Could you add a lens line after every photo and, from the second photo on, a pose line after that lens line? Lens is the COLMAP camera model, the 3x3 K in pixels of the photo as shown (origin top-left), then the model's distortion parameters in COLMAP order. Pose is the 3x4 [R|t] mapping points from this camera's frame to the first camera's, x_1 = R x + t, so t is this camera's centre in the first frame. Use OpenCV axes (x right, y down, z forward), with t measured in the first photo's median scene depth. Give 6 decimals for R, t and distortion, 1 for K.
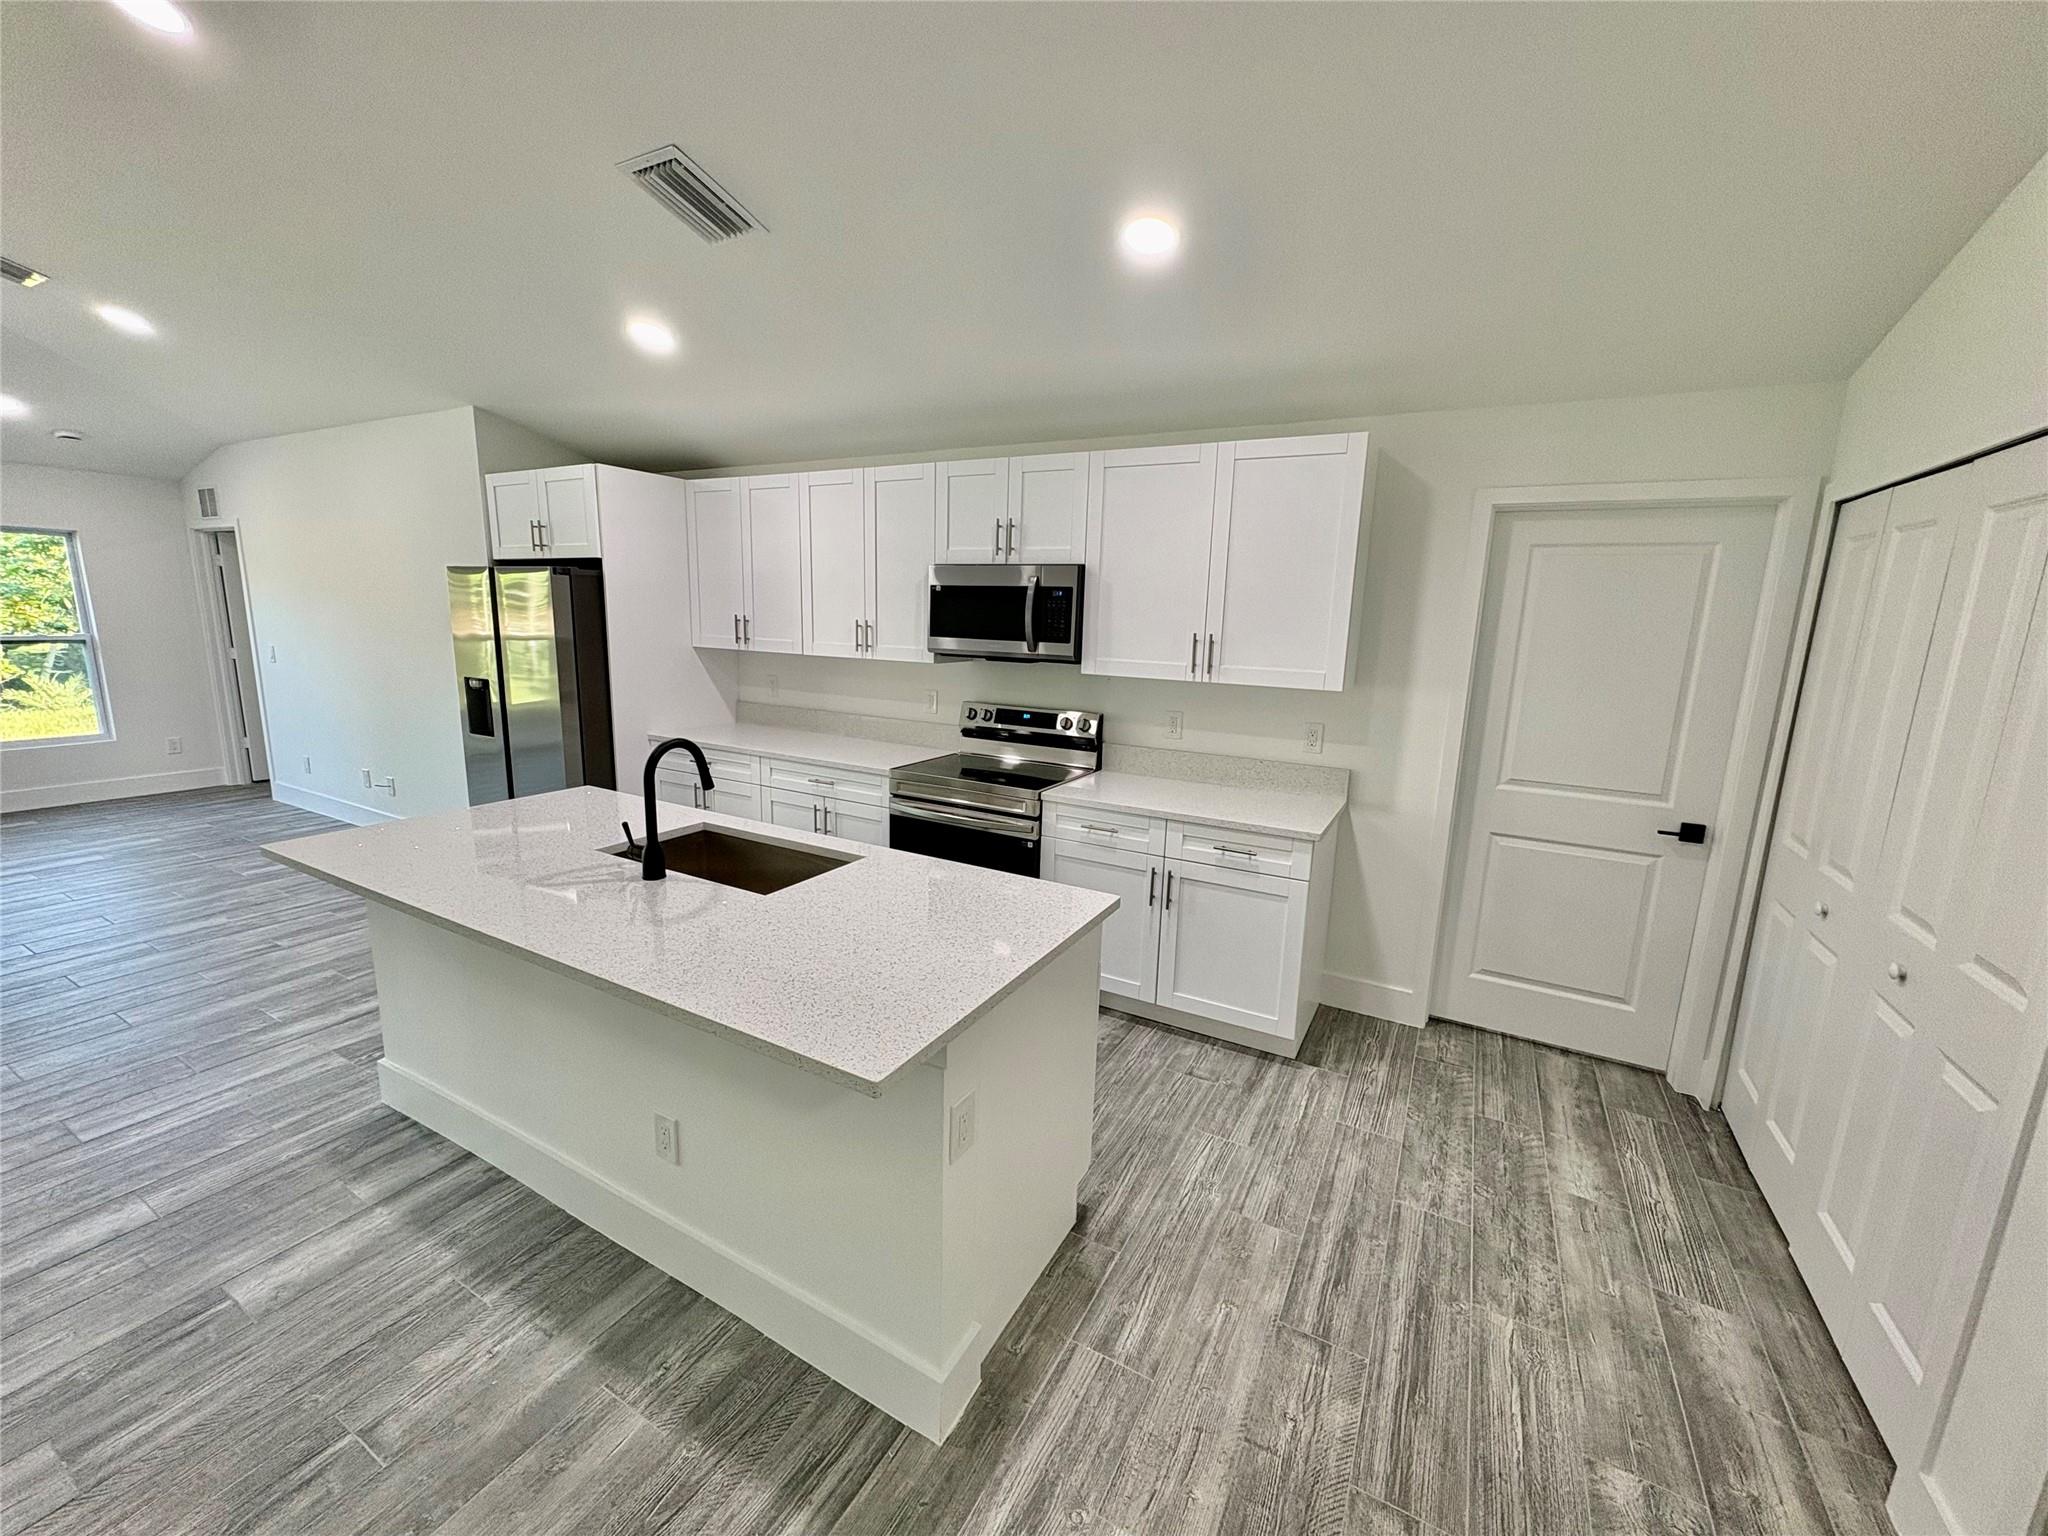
lens RADIAL K [[814.5, 0, 1025.9], [0, 814.5, 765.7], [0, 0, 1]] dist [0.000752, -0.000205]
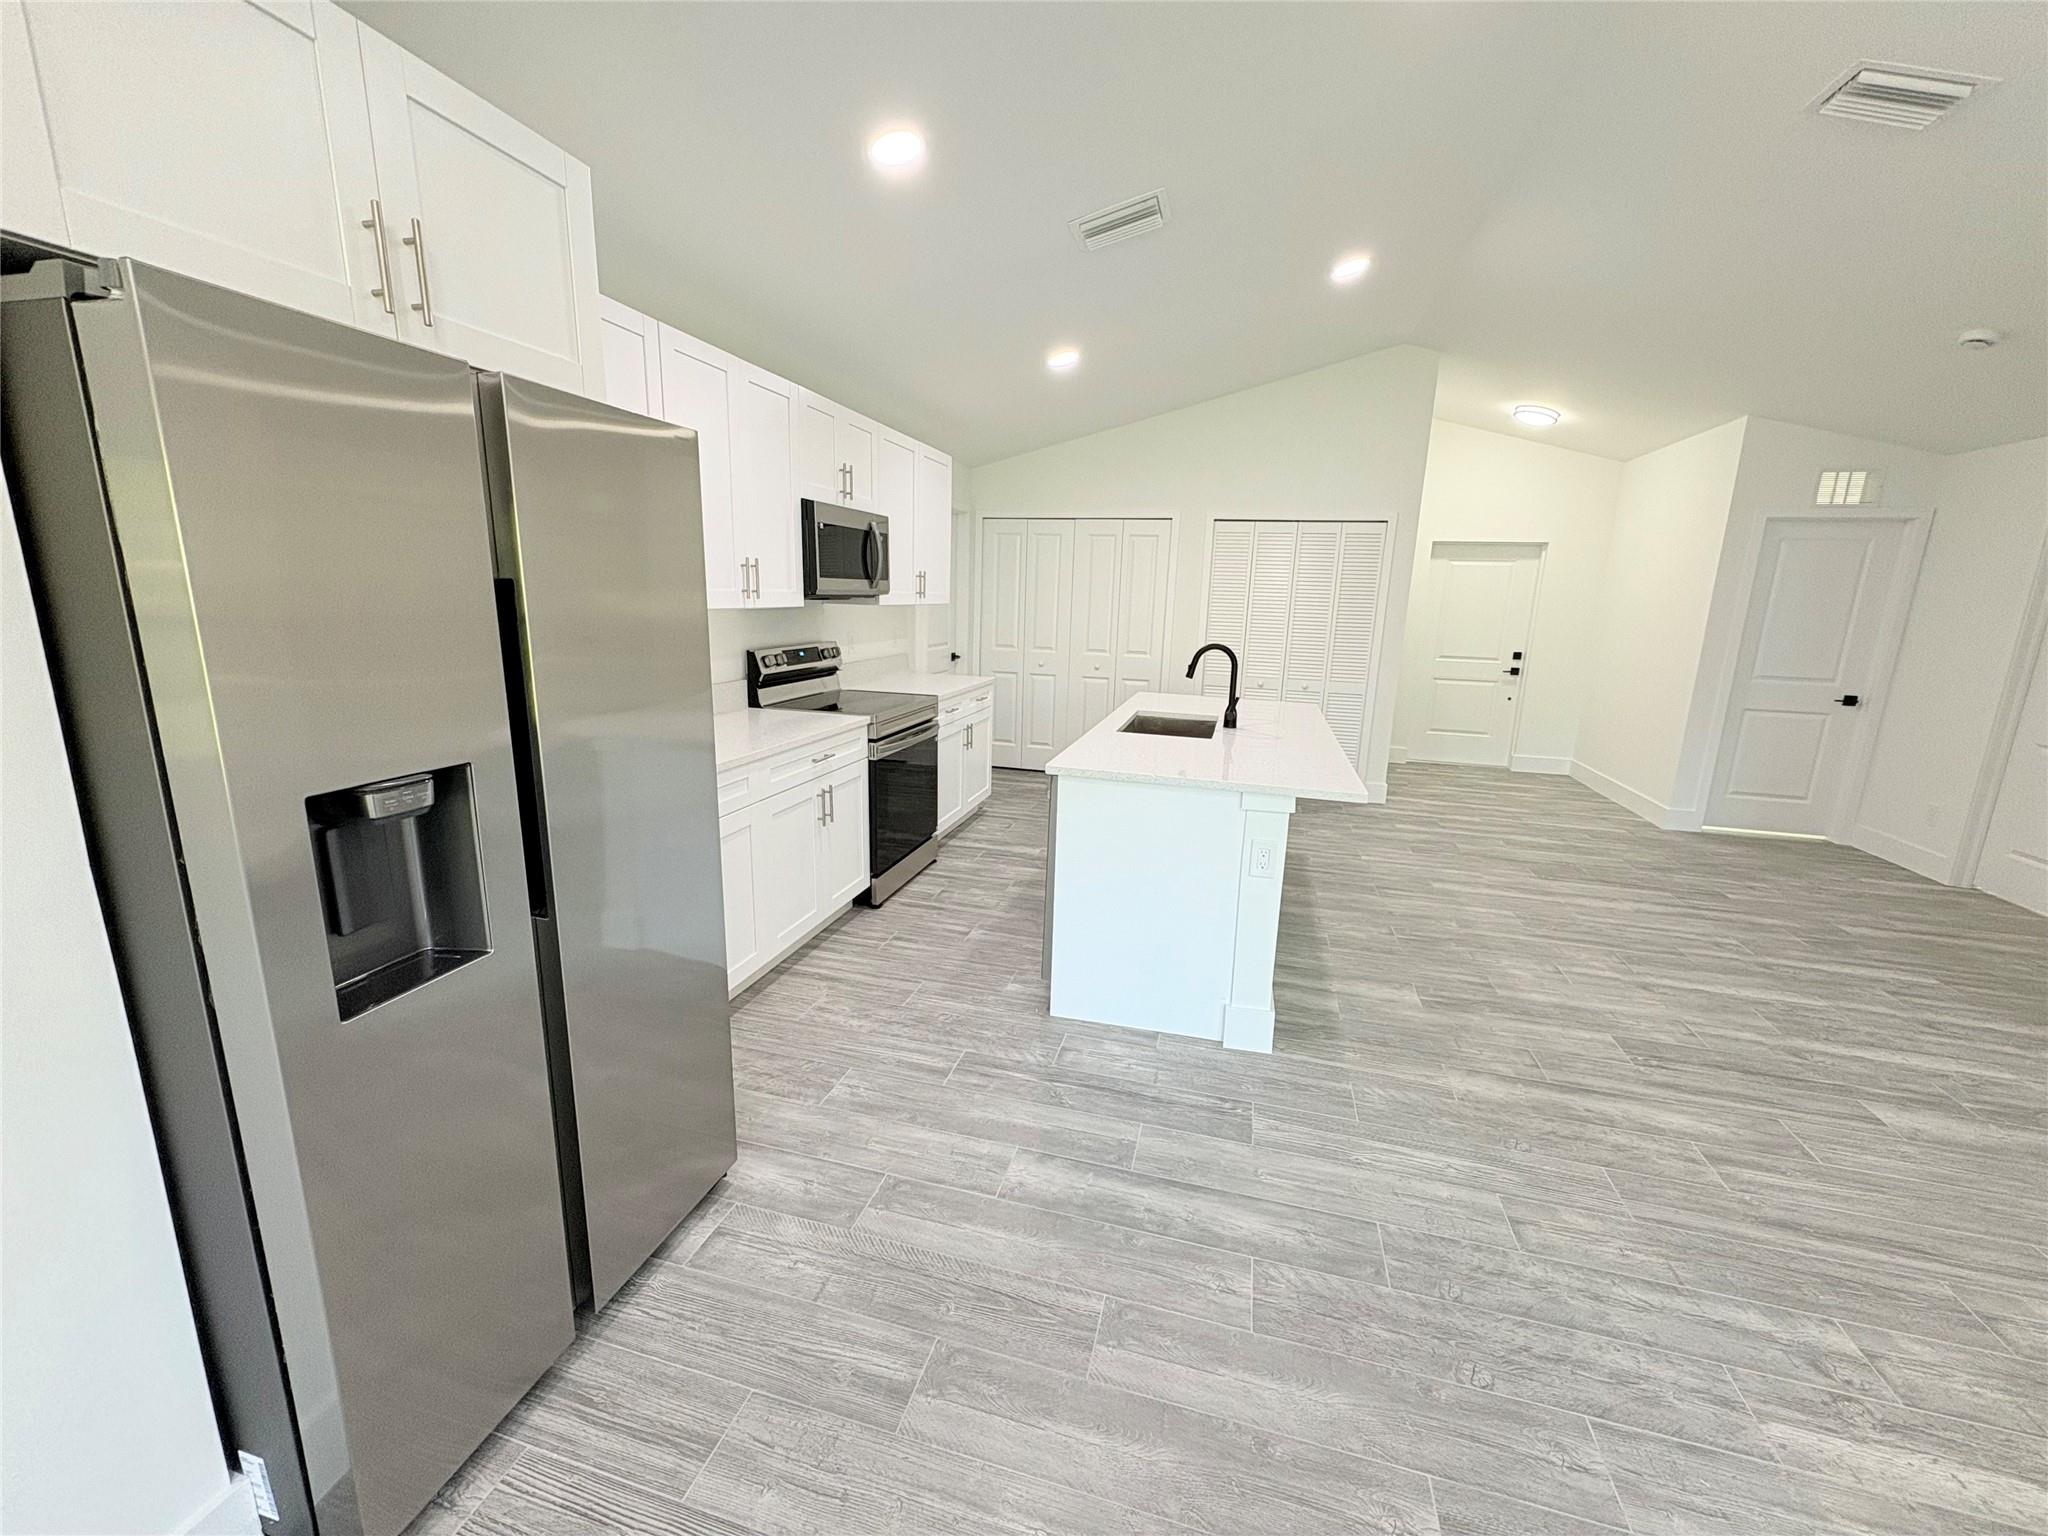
lens RADIAL K [[814.5, 0, 1024.4], [0, 814.5, 766.9], [0, 0, 1]] dist [0.000752, -0.000205]
pose [[-0.230596, -0.241780, 0.942533, -1.360270], [0.146340, 0.949004, 0.279243, -0.217988], [-0.961982, 0.202322, -0.183455, 1.206584]]
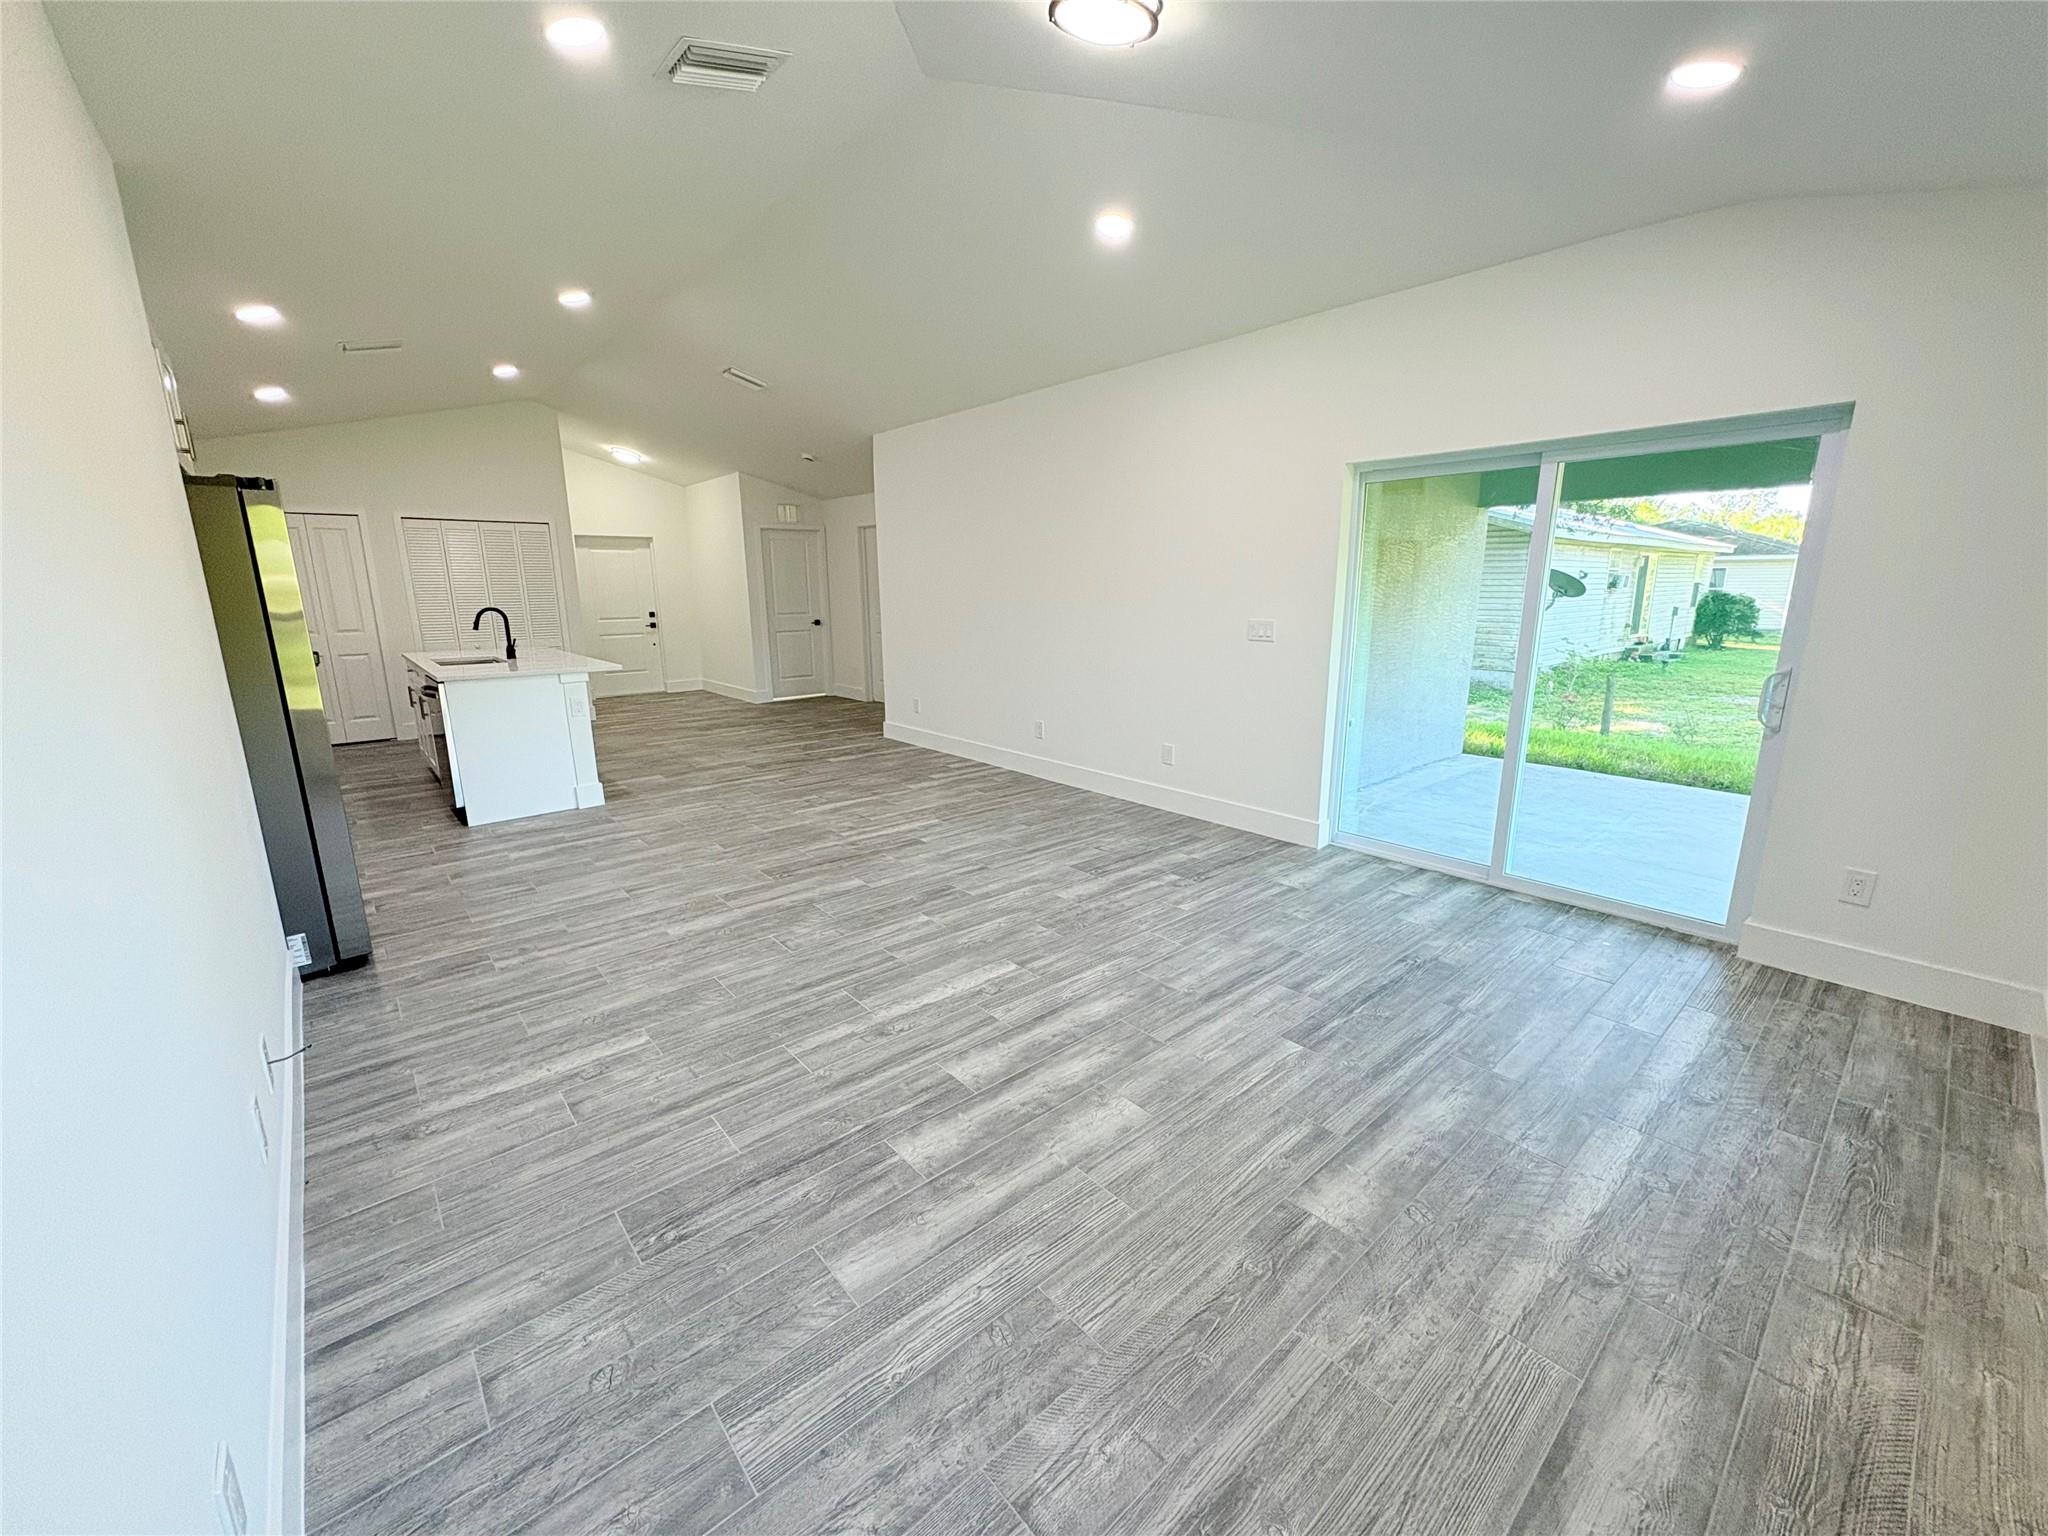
lens RADIAL K [[814.5, 0, 1024.2], [0, 814.5, 765.5], [0, 0, 1]] dist [0.000752, -0.000205]
pose [[-0.938132, -0.101187, 0.331165, -2.087134], [0.041630, 0.916461, 0.397952, -0.379282], [-0.343768, 0.387117, -0.855549, 2.006858]]
